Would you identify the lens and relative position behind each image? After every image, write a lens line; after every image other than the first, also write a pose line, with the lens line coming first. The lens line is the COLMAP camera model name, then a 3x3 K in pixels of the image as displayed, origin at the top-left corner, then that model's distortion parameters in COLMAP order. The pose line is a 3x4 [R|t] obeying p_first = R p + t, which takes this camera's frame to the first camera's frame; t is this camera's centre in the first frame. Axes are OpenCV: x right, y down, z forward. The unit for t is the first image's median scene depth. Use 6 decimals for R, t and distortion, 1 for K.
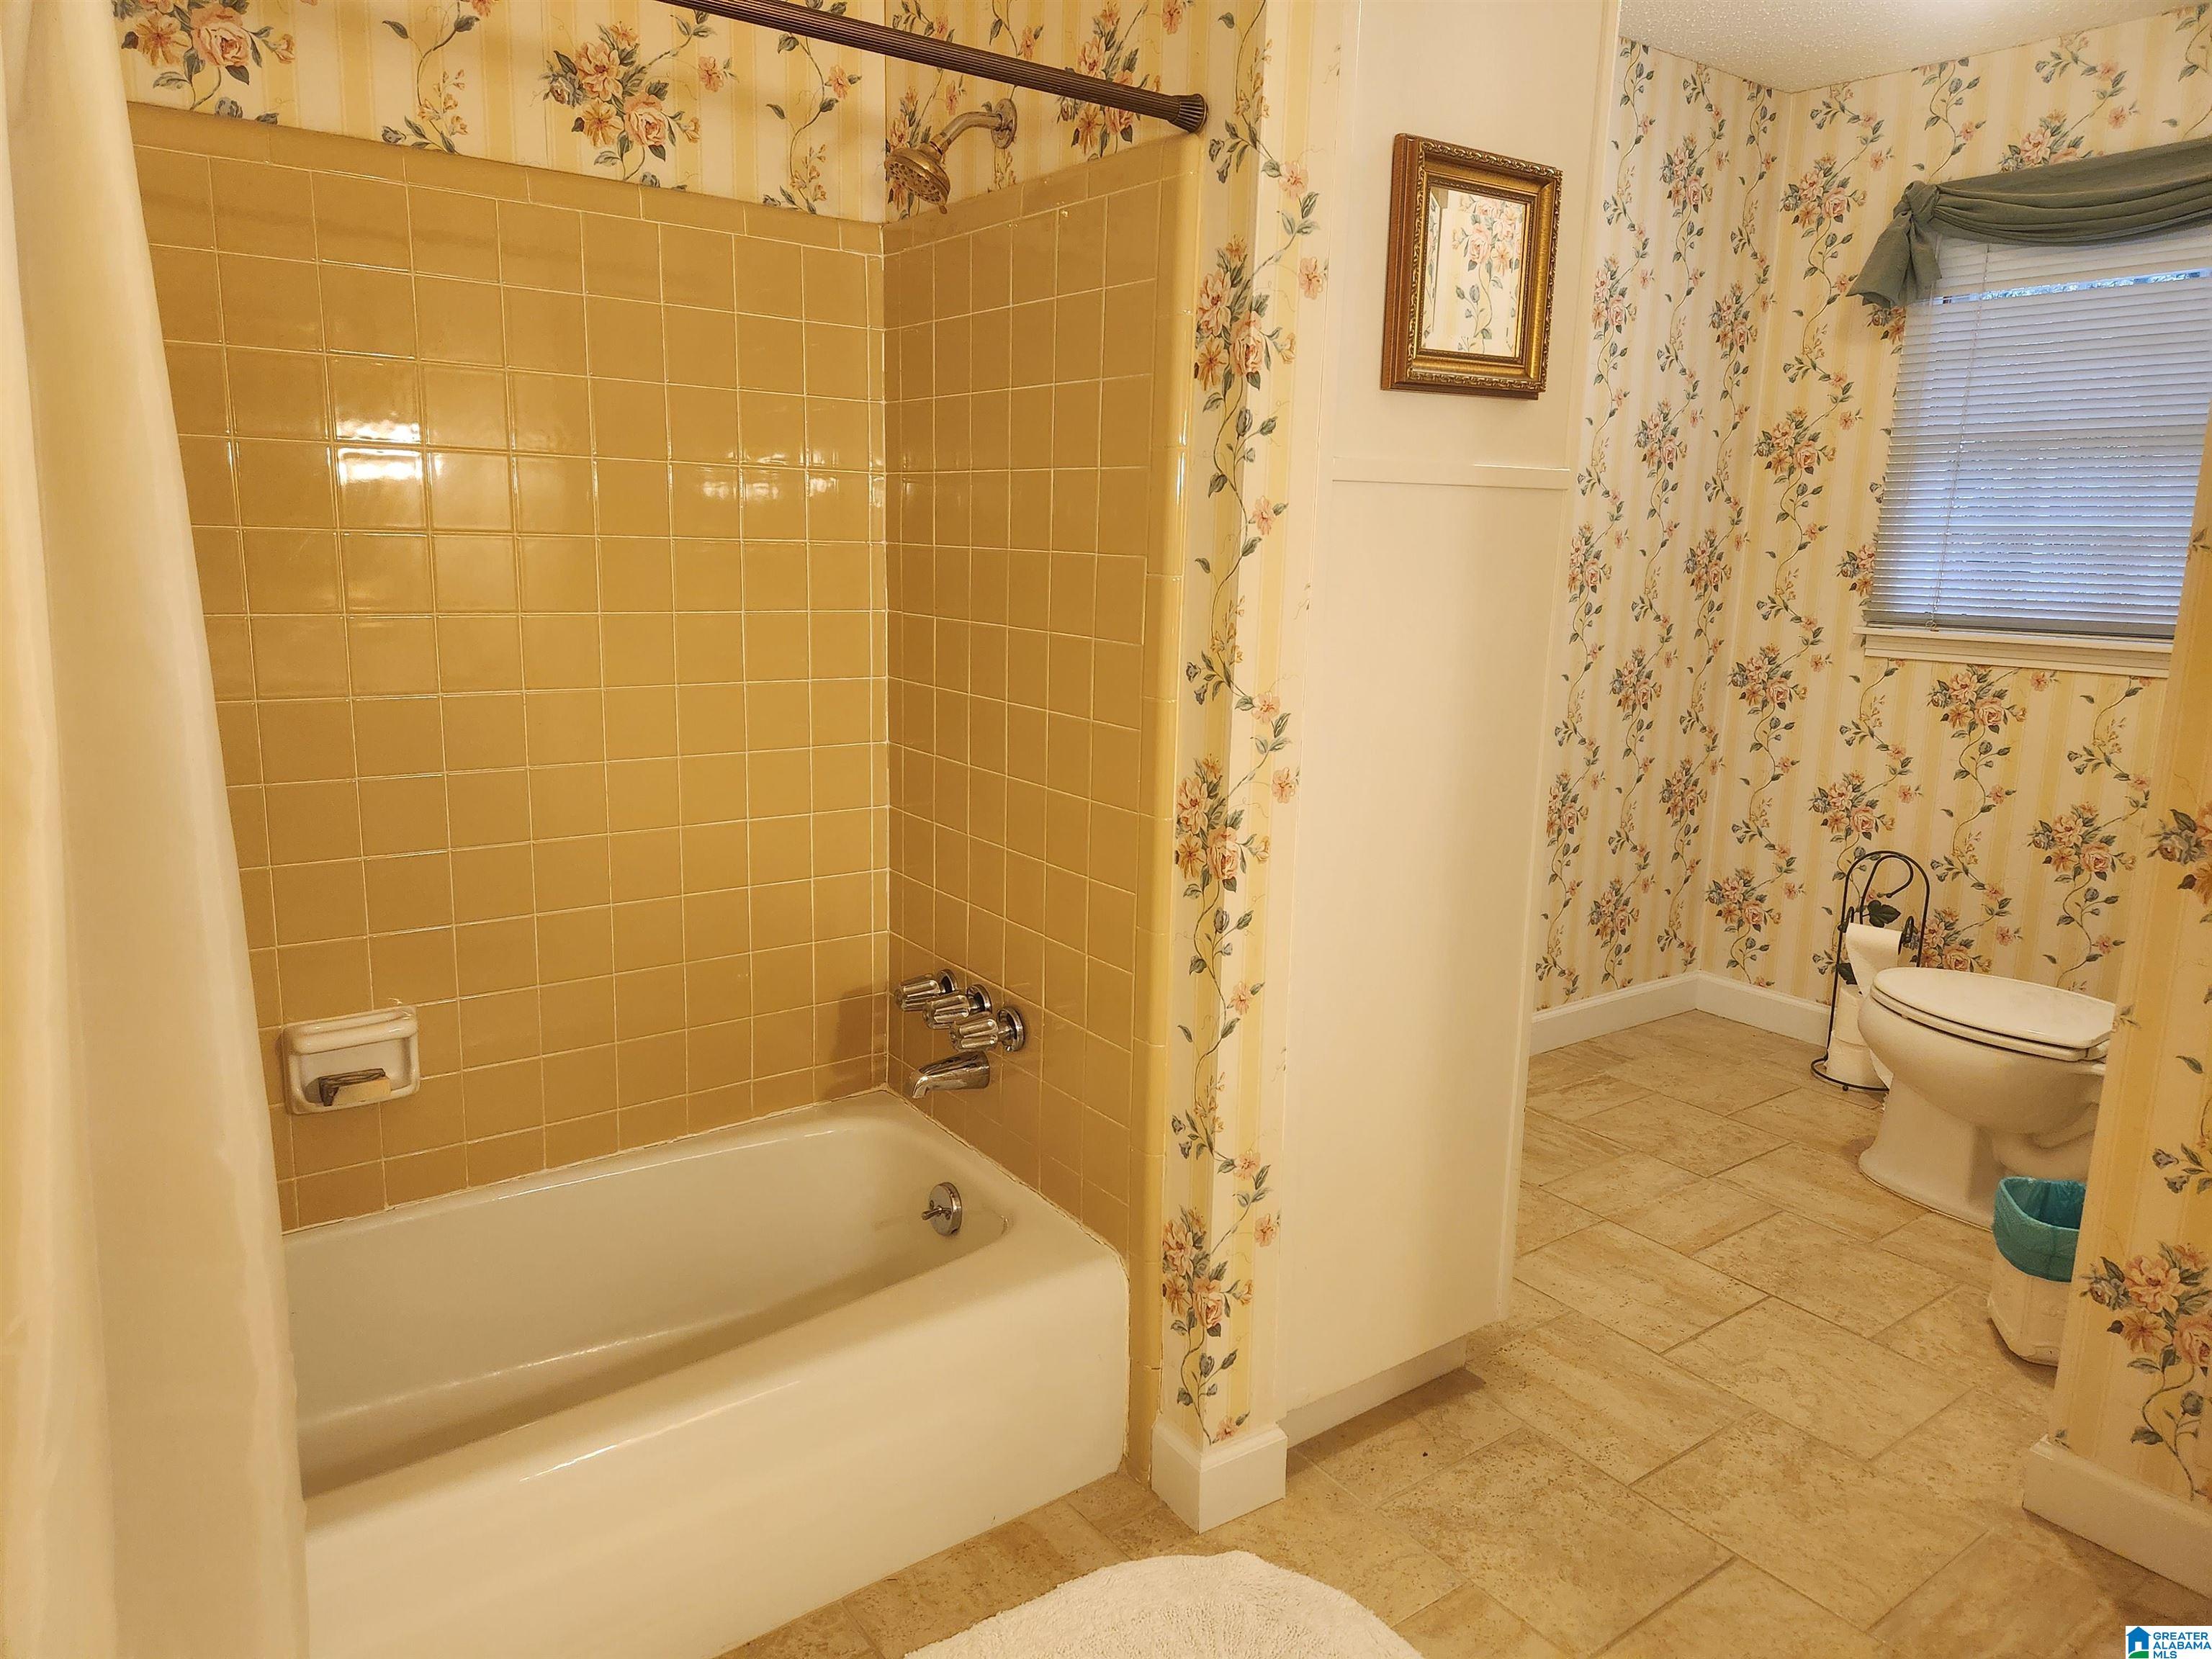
lens RADIAL K [[1487.6, 0, 1135.8], [0, 1487.6, 827.8], [0, 0, 1]] dist [0.089798, -0.087295]
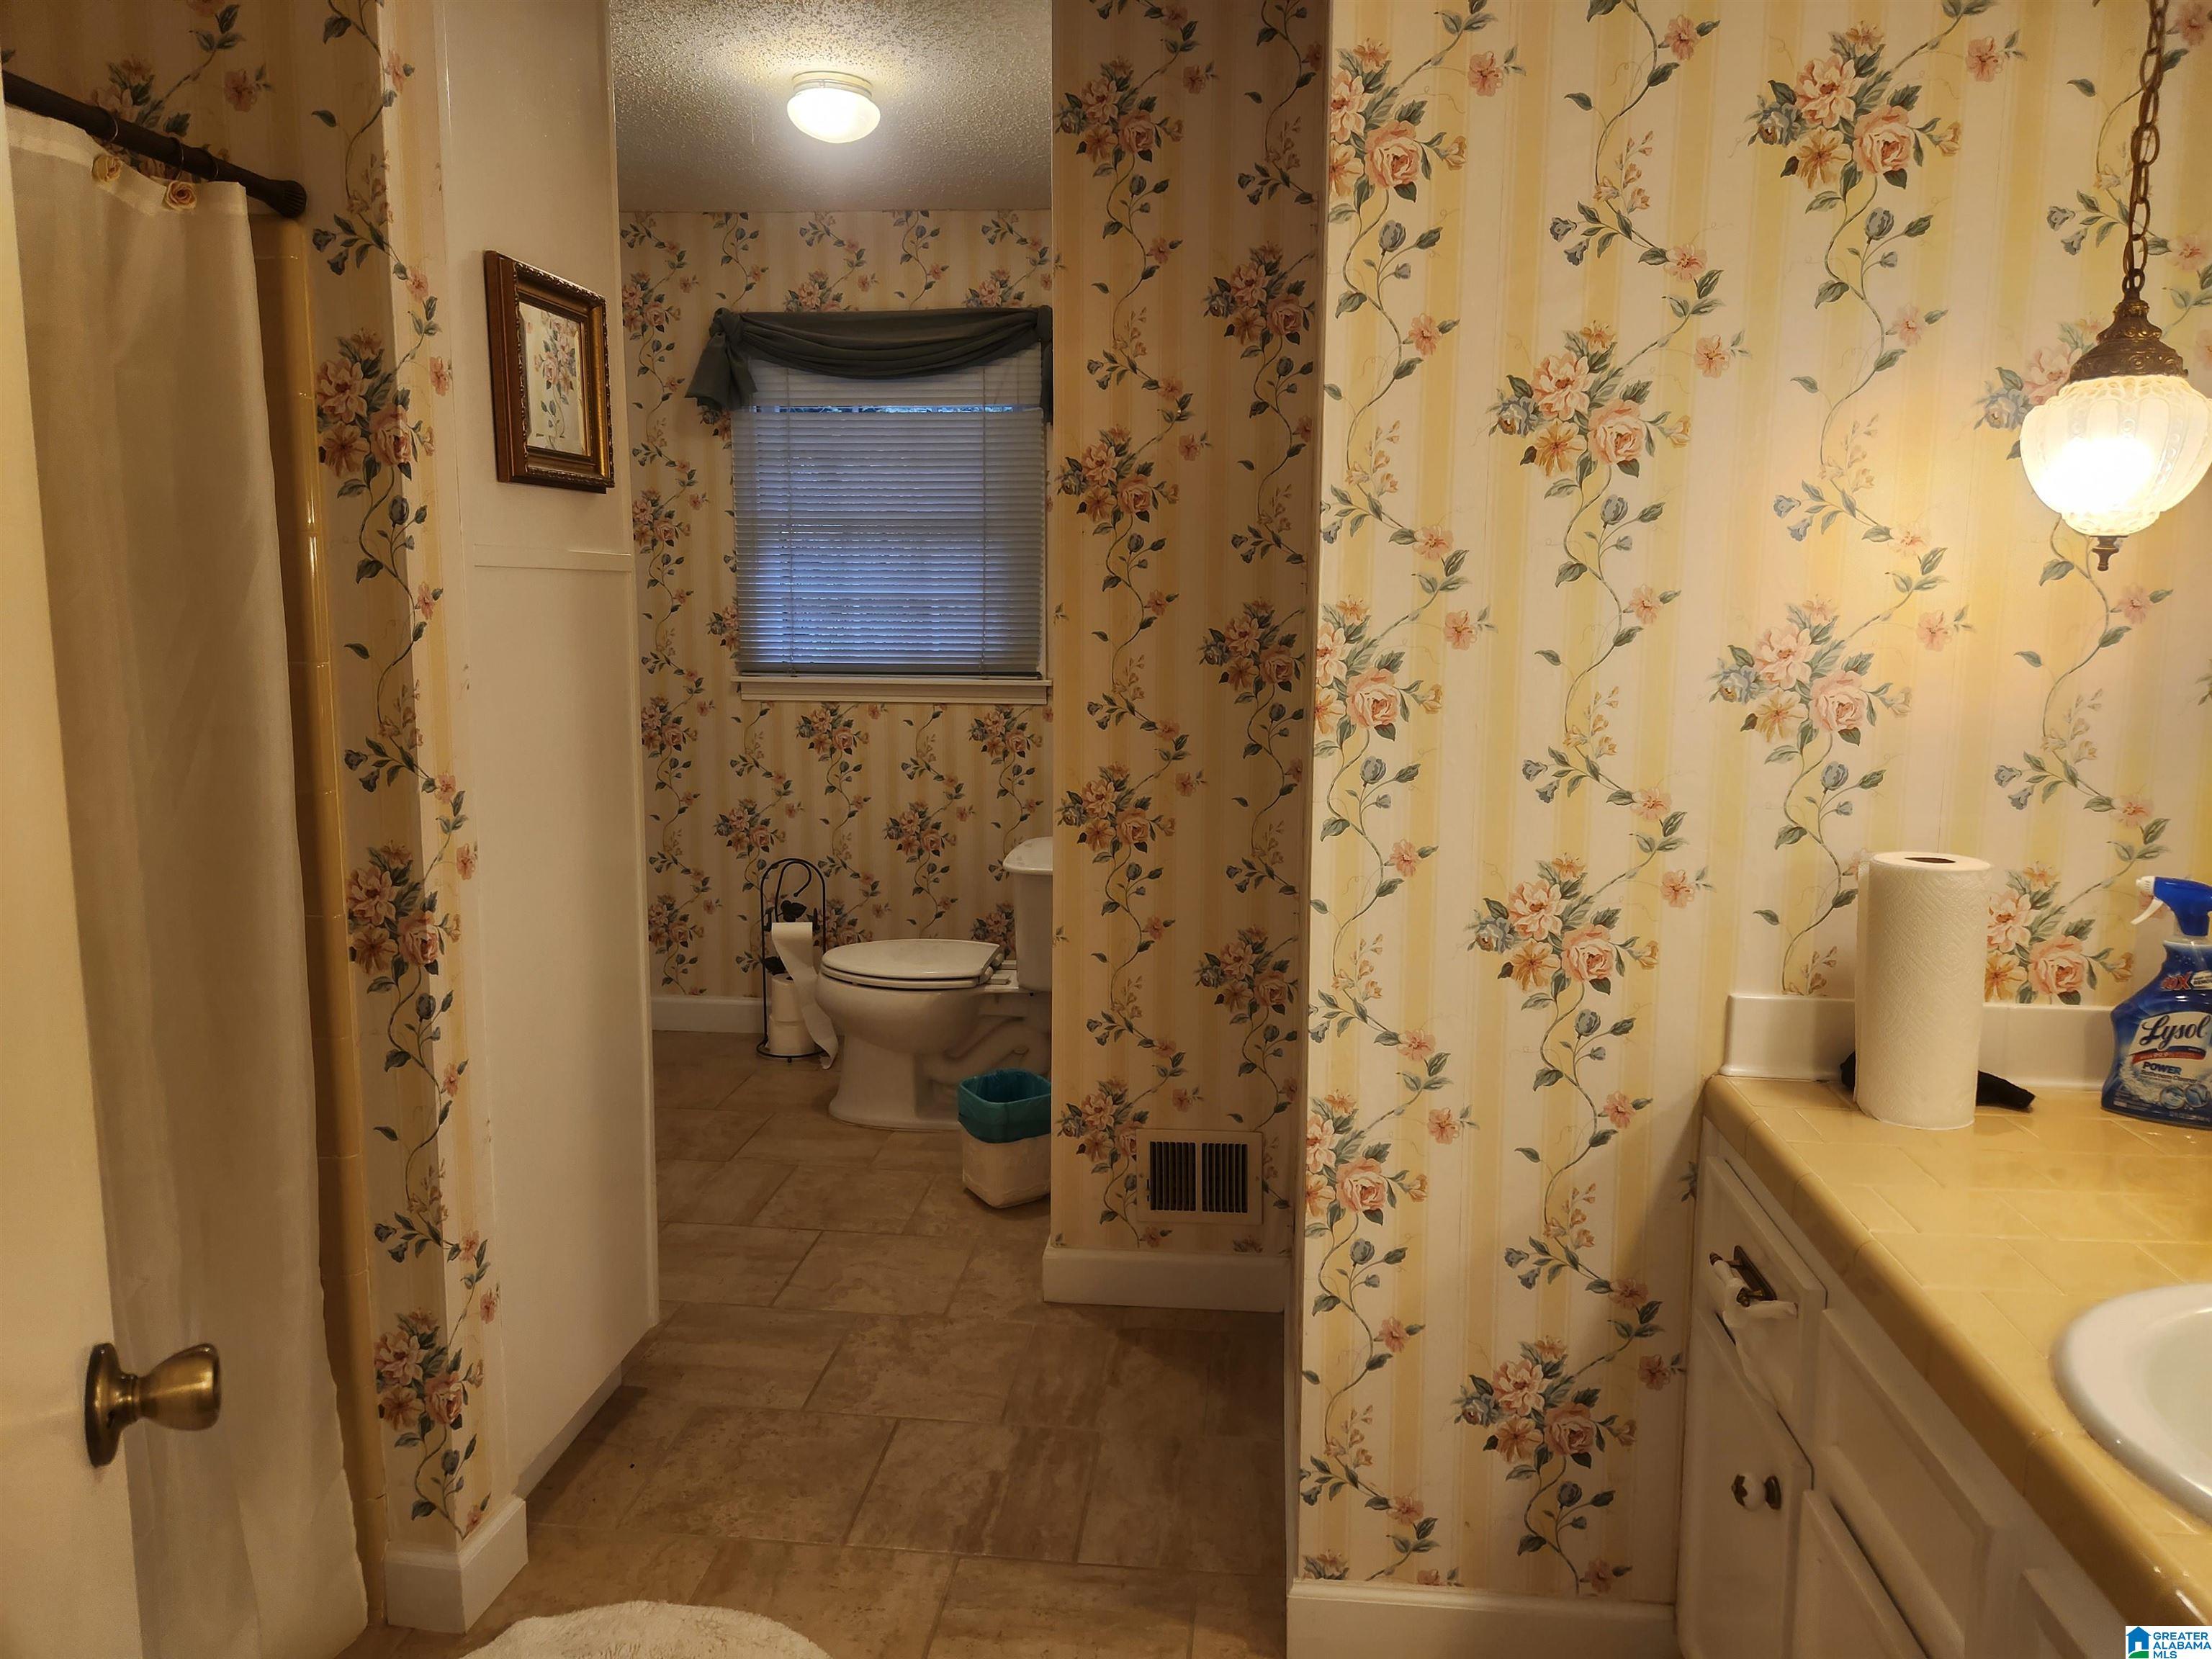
lens RADIAL K [[1487.6, 0, 1135.8], [0, 1487.6, 827.8], [0, 0, 1]] dist [0.089798, -0.087295]
pose [[0.671568, -0.131502, 0.729180, -0.315994], [0.153571, 0.987458, 0.036644, -0.017579], [-0.724853, 0.087372, 0.683341, -0.034499]]
